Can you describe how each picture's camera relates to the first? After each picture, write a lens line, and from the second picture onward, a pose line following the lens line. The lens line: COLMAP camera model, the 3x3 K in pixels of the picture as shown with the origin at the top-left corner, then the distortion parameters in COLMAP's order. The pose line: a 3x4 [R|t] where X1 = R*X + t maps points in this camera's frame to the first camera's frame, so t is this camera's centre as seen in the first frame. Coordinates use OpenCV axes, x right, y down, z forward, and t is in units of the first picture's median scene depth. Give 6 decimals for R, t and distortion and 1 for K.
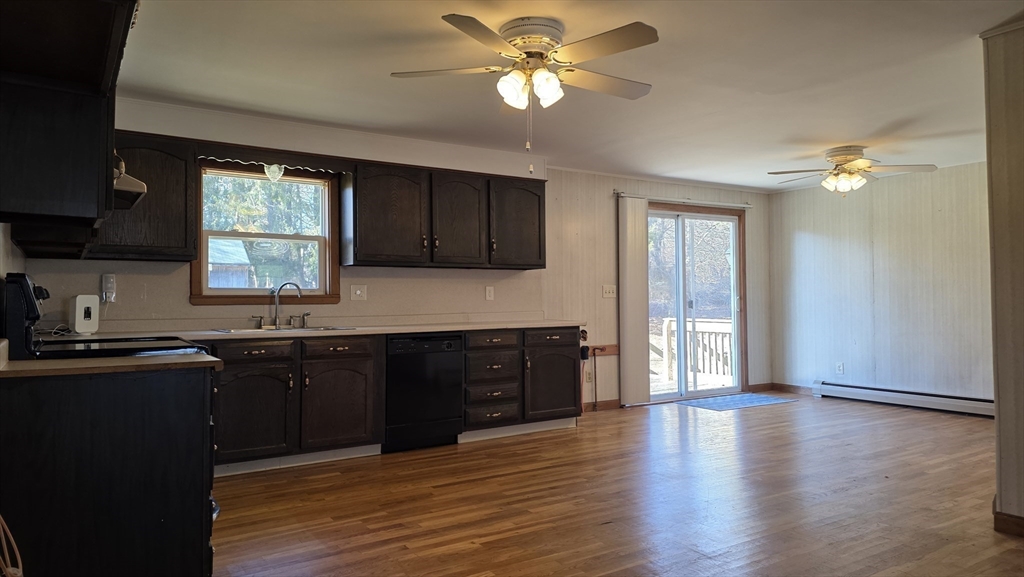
lens RADIAL K [[686.4, 0, 513.2], [0, 686.4, 287.2], [0, 0, 1]] dist [0.070558, -0.074660]
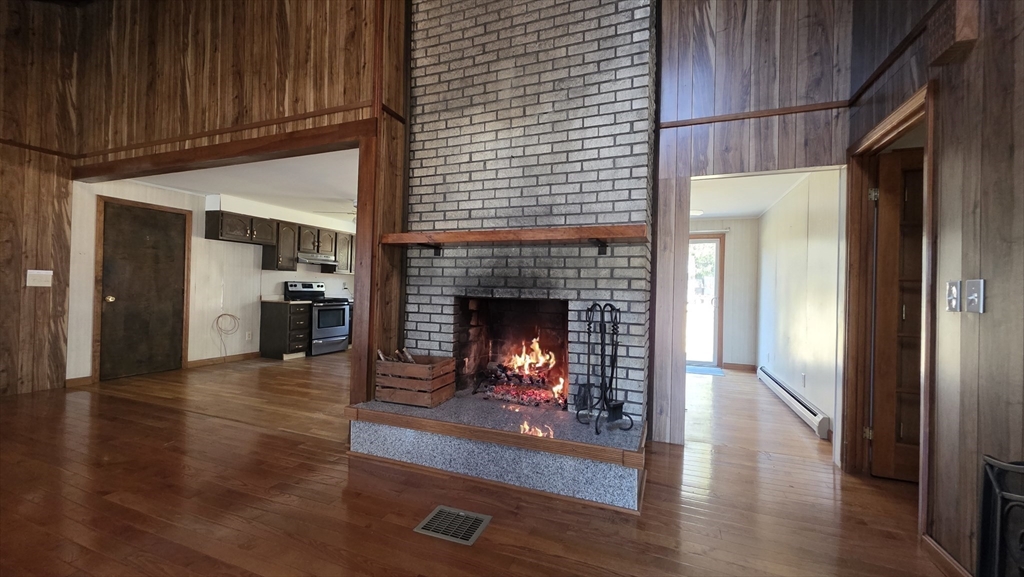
lens RADIAL K [[406.0, 0, 512.4], [0, 406.0, 288.6], [0, 0, 1]] dist [0.004859, -0.001687]
pose [[0.578576, 0.018271, -0.815424, 1.123681], [-0.012385, 0.999831, 0.013616, -0.012839], [0.815534, 0.002221, 0.578704, 0.295281]]
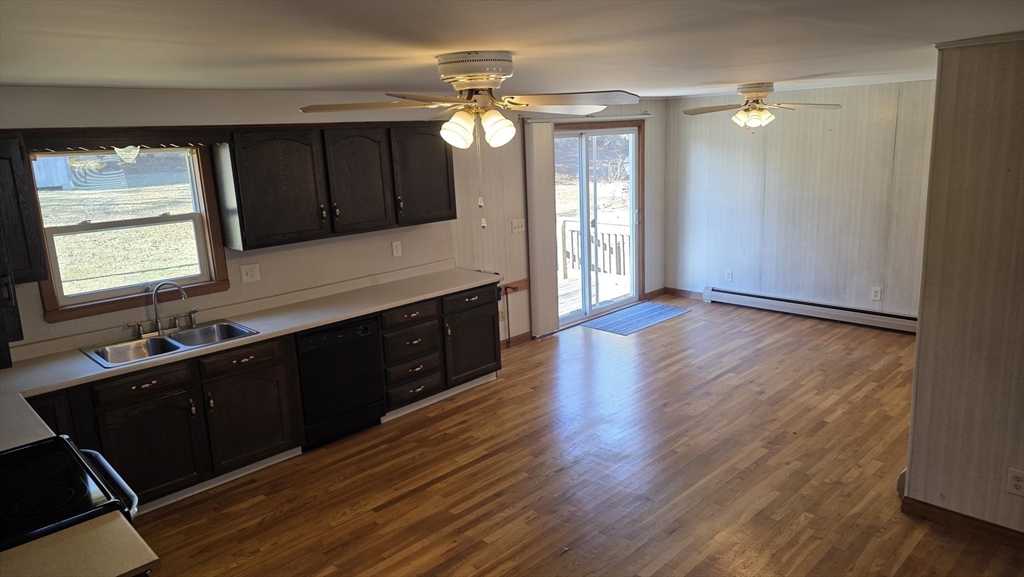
lens RADIAL K [[686.4, 0, 524.0], [0, 686.4, 281.2], [0, 0, 1]] dist [0.070558, -0.074660]
pose [[0.977530, -0.075785, 0.196703, -0.059602], [0.028842, 0.972448, 0.231330, -0.179716], [-0.208815, -0.220459, 0.952782, 0.086549]]
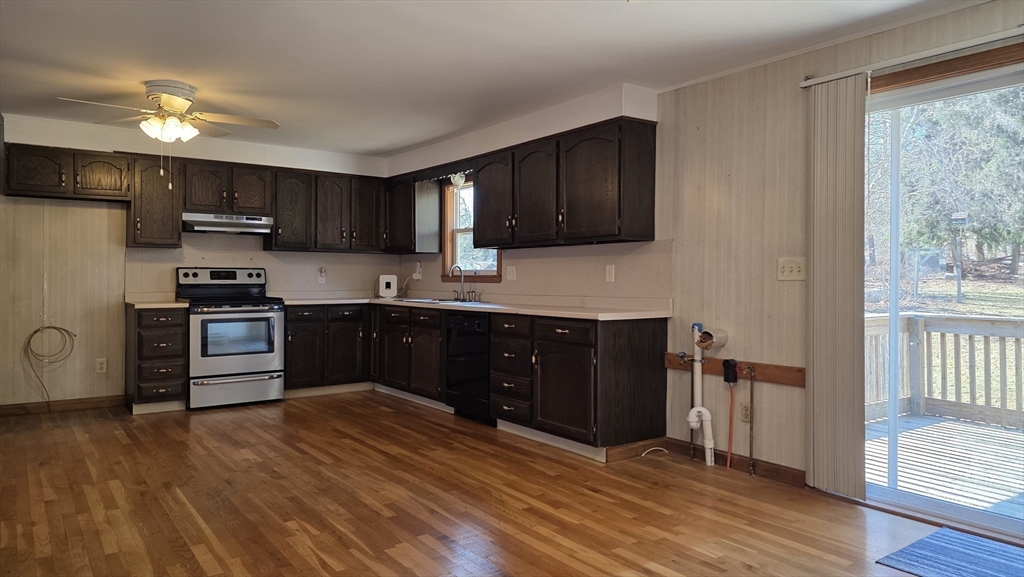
lens RADIAL K [[686.4, 0, 510.1], [0, 686.4, 275.8], [0, 0, 1]] dist [0.070558, -0.074660]
pose [[0.039525, 0.002370, -0.999216, 0.874642], [0.012937, 0.999912, 0.002884, 0.009335], [0.999135, -0.013040, 0.039491, 0.970526]]
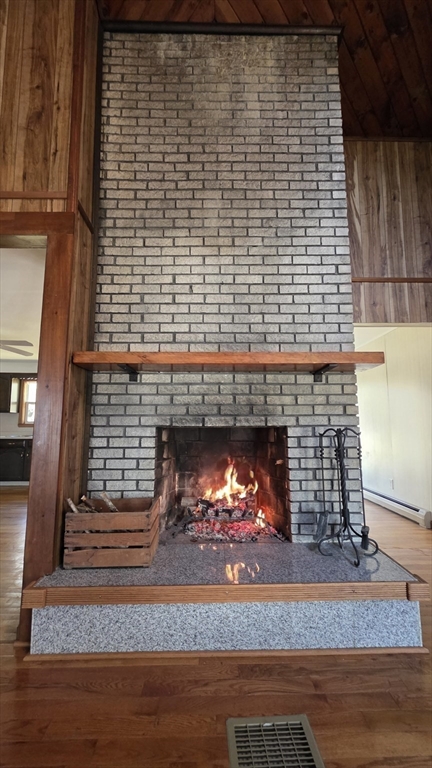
lens RADIAL K [[313.2, 0, 215.2], [0, 313.2, 392.7], [0, 0, 1]] dist [0.003393, -0.000860]
pose [[0.847897, -0.049577, -0.527838, 0.878205], [0.005371, 0.996370, -0.084956, -0.001797], [0.530134, 0.069199, 0.845086, 0.263347]]
